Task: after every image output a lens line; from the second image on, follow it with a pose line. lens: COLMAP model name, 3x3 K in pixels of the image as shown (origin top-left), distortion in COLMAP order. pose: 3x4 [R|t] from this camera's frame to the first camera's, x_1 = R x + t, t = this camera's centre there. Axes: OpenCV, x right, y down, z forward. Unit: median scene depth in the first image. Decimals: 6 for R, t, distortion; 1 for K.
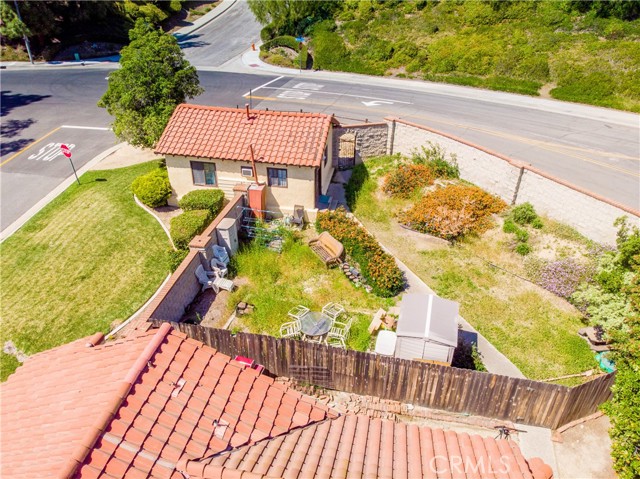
lens RADIAL K [[480.2, 0, 319.0], [0, 480.2, 238.5], [0, 0, 1]] dist [-0.019479, -0.003332]
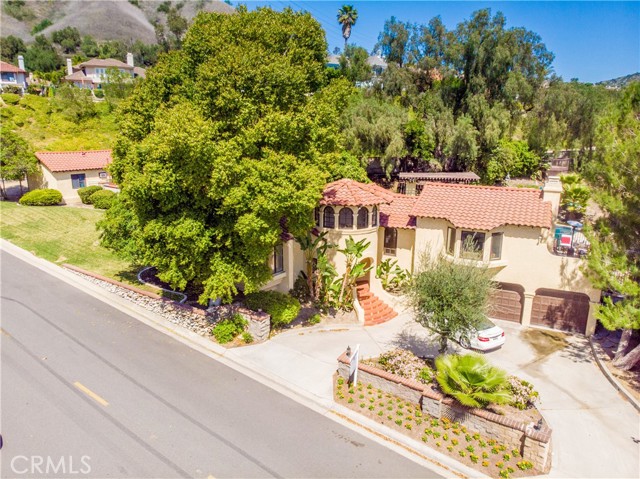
lens RADIAL K [[471.1, 0, 323.1], [0, 471.1, 241.4], [0, 0, 1]] dist [0.003855, -0.007401]
pose [[0.445837, -0.237537, 0.863021, -1.453252], [0.475116, 0.879917, -0.003258, 0.529573], [-0.758613, 0.411488, 0.505157, -0.543960]]
